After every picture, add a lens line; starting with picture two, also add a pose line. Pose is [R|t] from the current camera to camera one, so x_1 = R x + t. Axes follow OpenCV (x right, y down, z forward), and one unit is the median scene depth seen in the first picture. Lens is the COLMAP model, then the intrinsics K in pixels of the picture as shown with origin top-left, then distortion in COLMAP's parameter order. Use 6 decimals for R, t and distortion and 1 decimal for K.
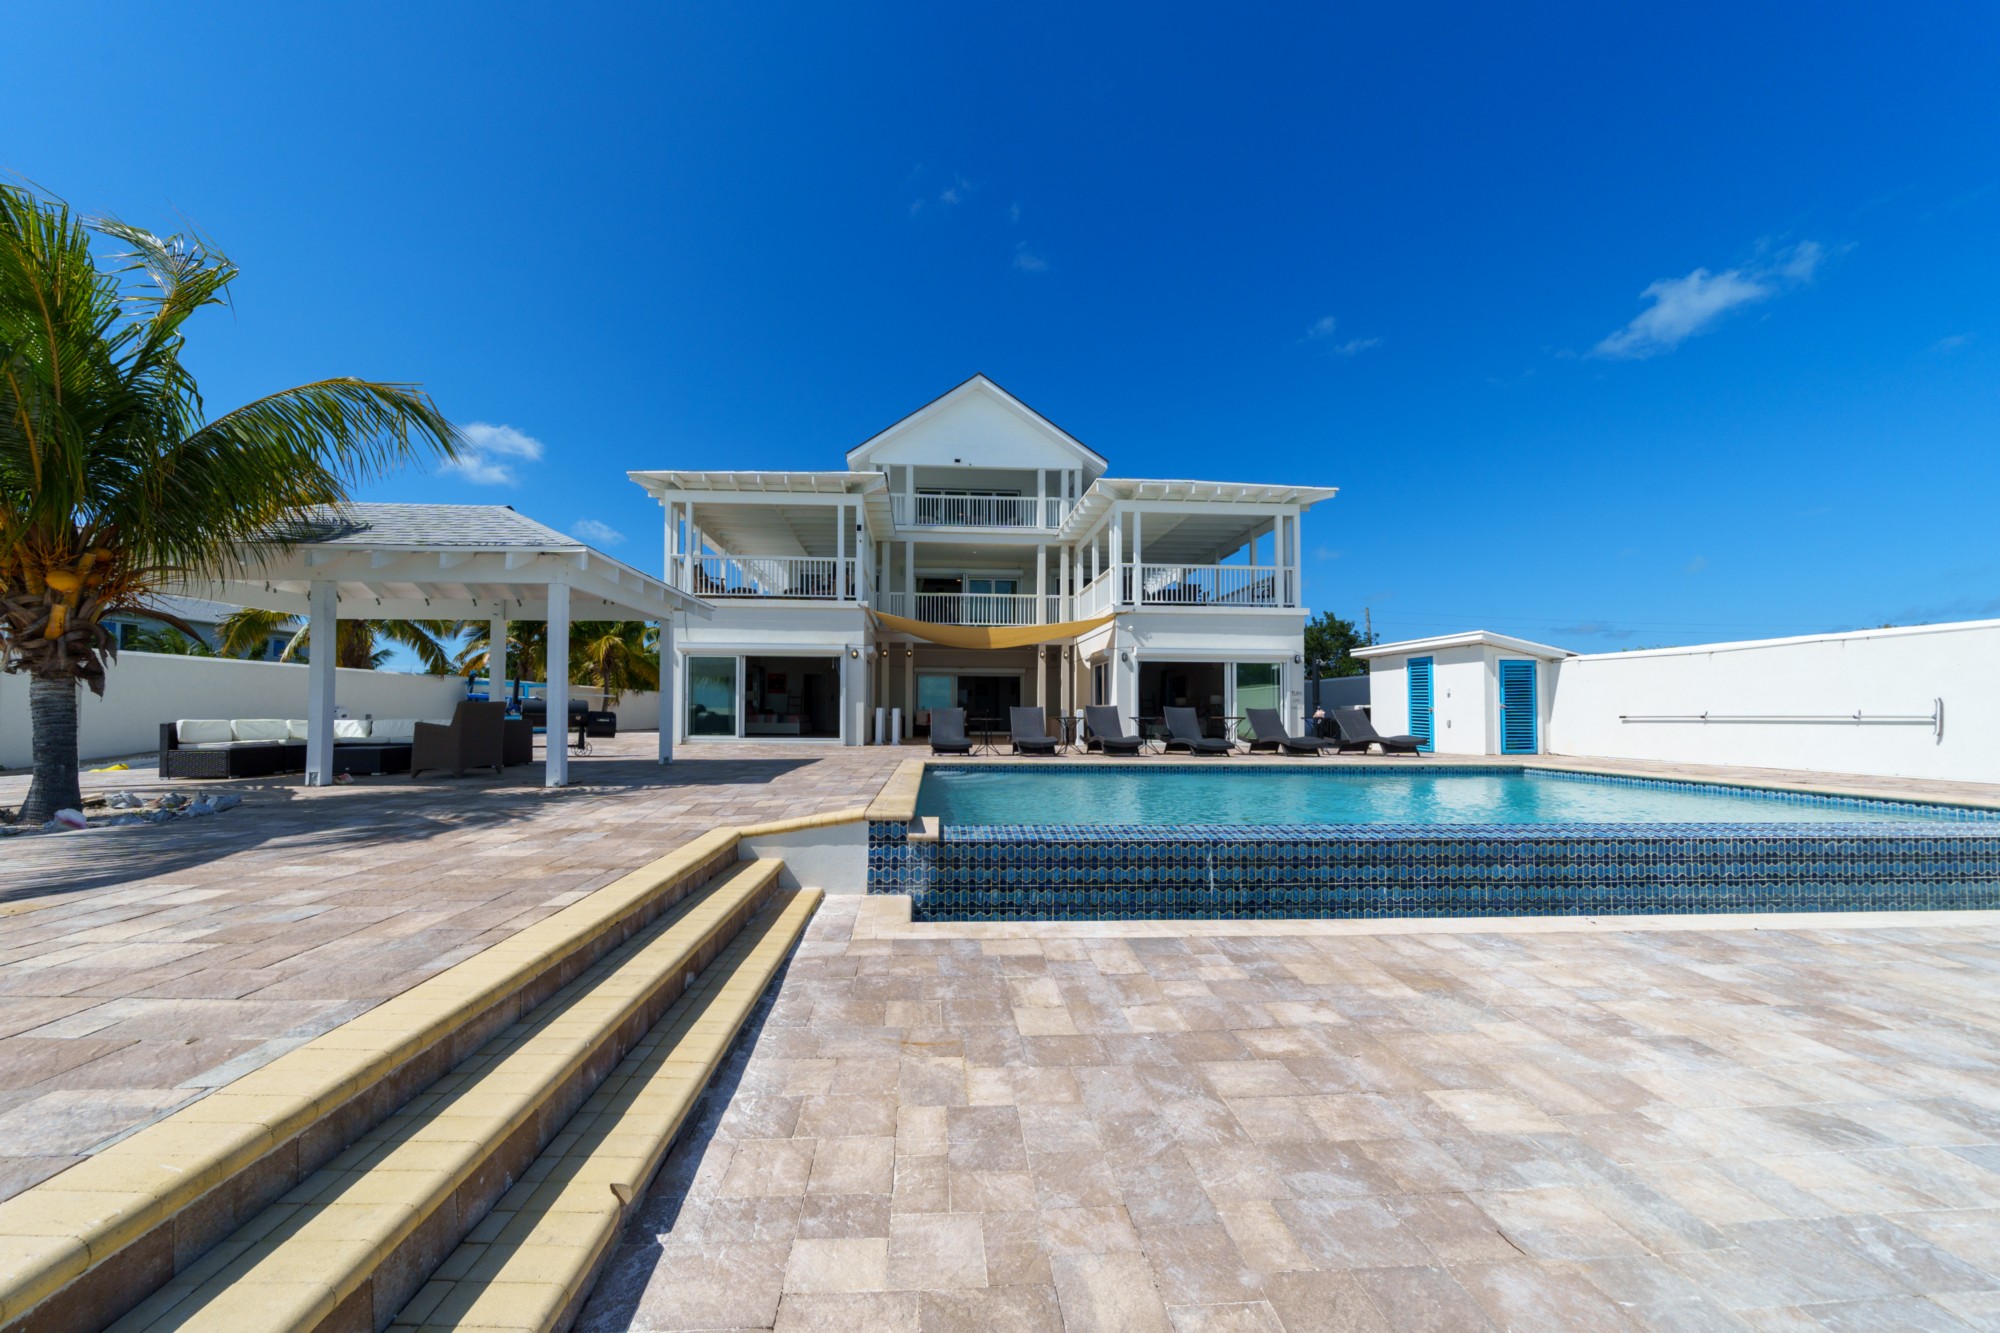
lens RADIAL K [[689.8, 0, 972.2], [0, 689.8, 689.2], [0, 0, 1]] dist [0.001498, 0.000111]
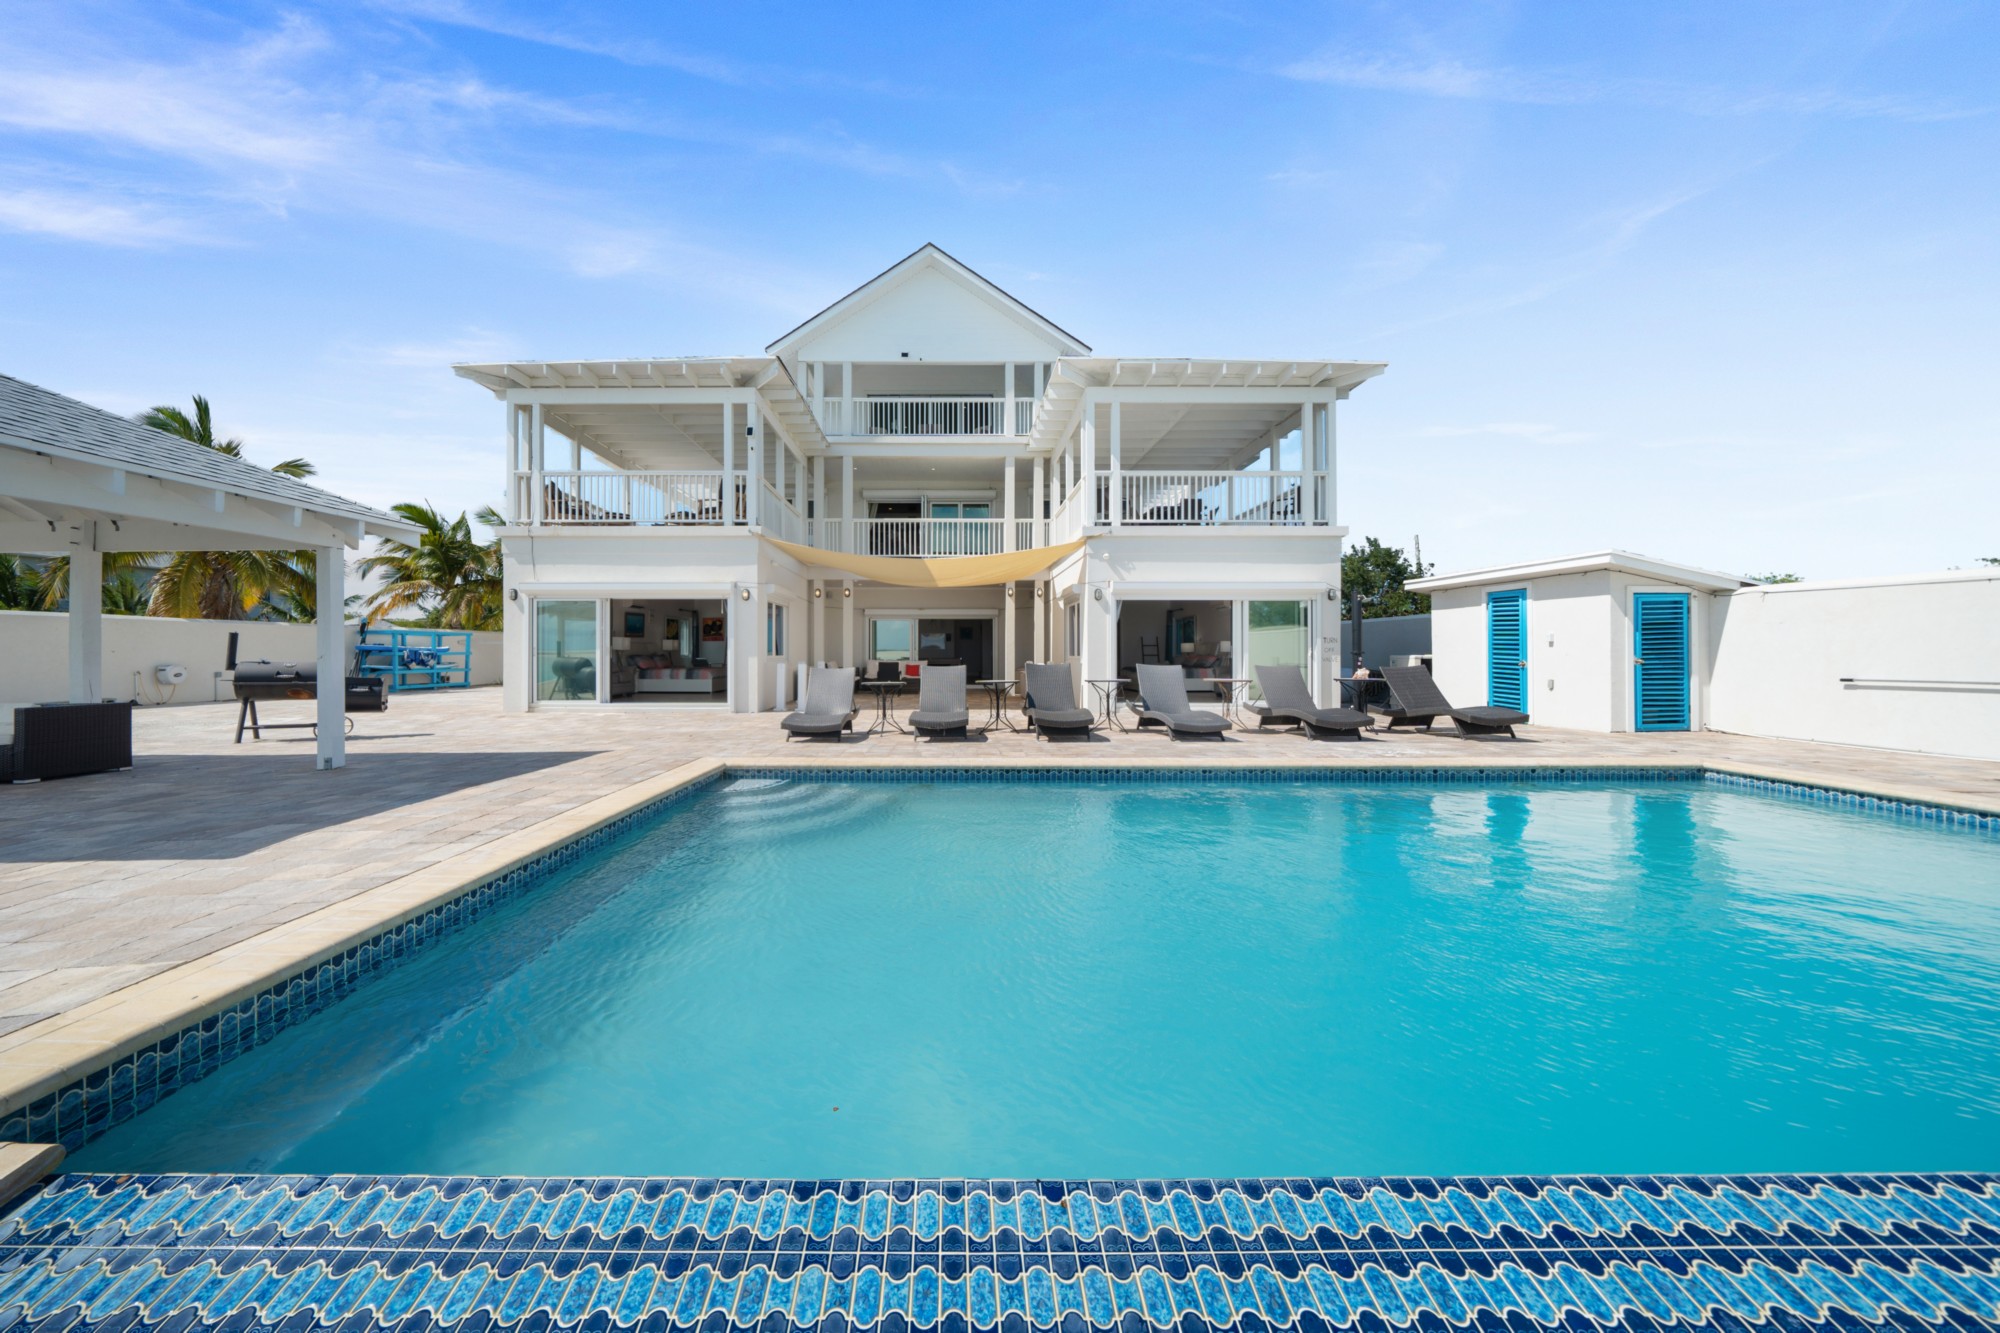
lens RADIAL K [[689.8, 0, 967.2], [0, 689.8, 643.7], [0, 0, 1]] dist [0.001498, 0.000111]
pose [[0.998667, -0.008122, -0.050975, 0.104669], [0.009375, 0.999658, 0.024392, -0.011222], [0.050759, -0.024838, 0.998402, 0.211424]]
